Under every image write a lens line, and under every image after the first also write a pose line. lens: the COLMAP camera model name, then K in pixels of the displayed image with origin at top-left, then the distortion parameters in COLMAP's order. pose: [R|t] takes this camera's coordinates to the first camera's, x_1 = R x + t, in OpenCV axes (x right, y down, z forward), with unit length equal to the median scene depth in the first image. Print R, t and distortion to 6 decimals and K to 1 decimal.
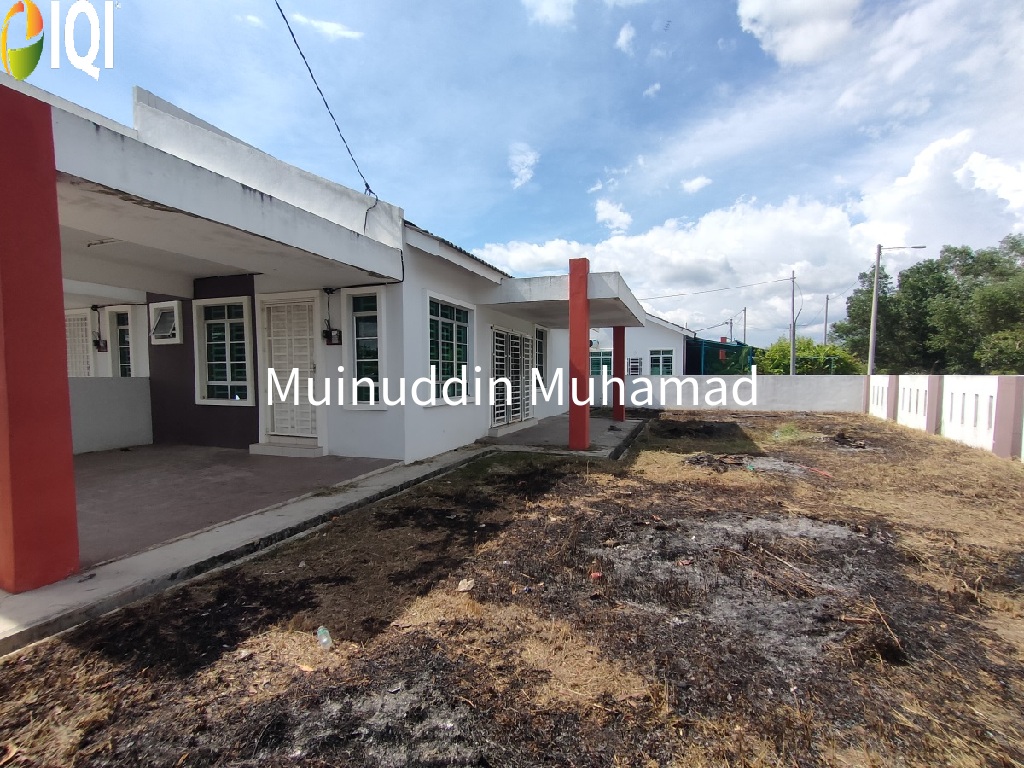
lens RADIAL K [[471.5, 0, 515.5], [0, 471.5, 393.7], [0, 0, 1]] dist [-0.001164, -0.000248]
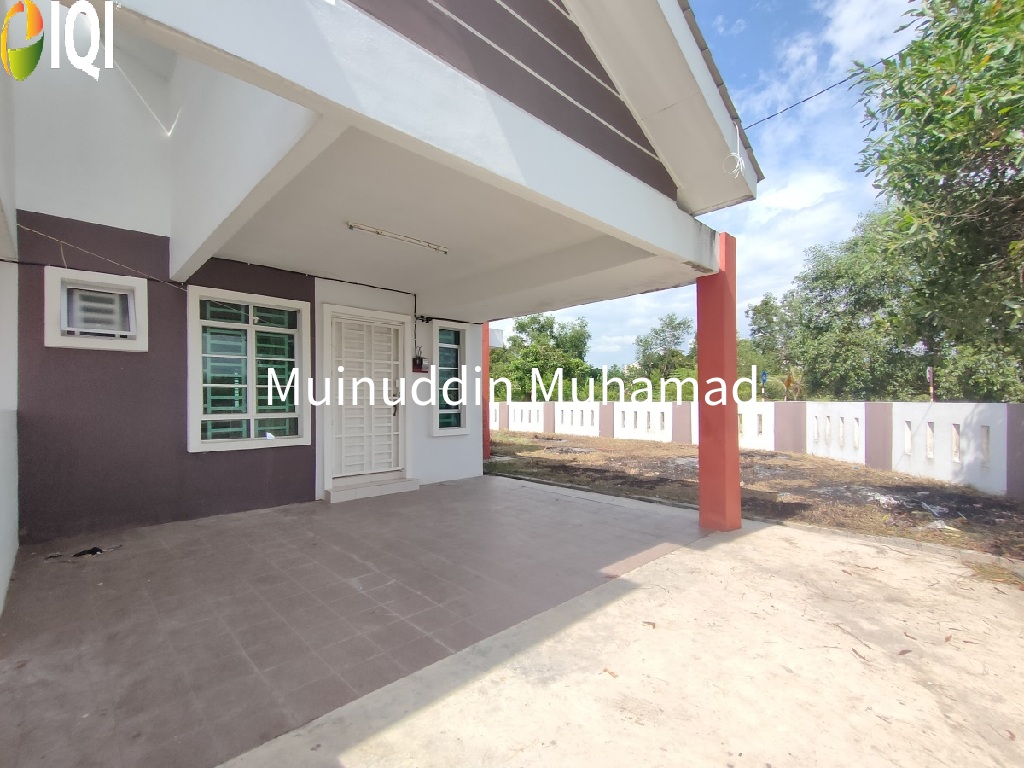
lens RADIAL K [[471.5, 0, 515.5], [0, 471.5, 393.7], [0, 0, 1]] dist [-0.001164, -0.000248]
pose [[0.435315, 0.011687, 0.900202, -1.101929], [0.040615, 0.998643, -0.032605, -0.016963], [-0.899362, 0.050755, 0.434250, 0.356747]]
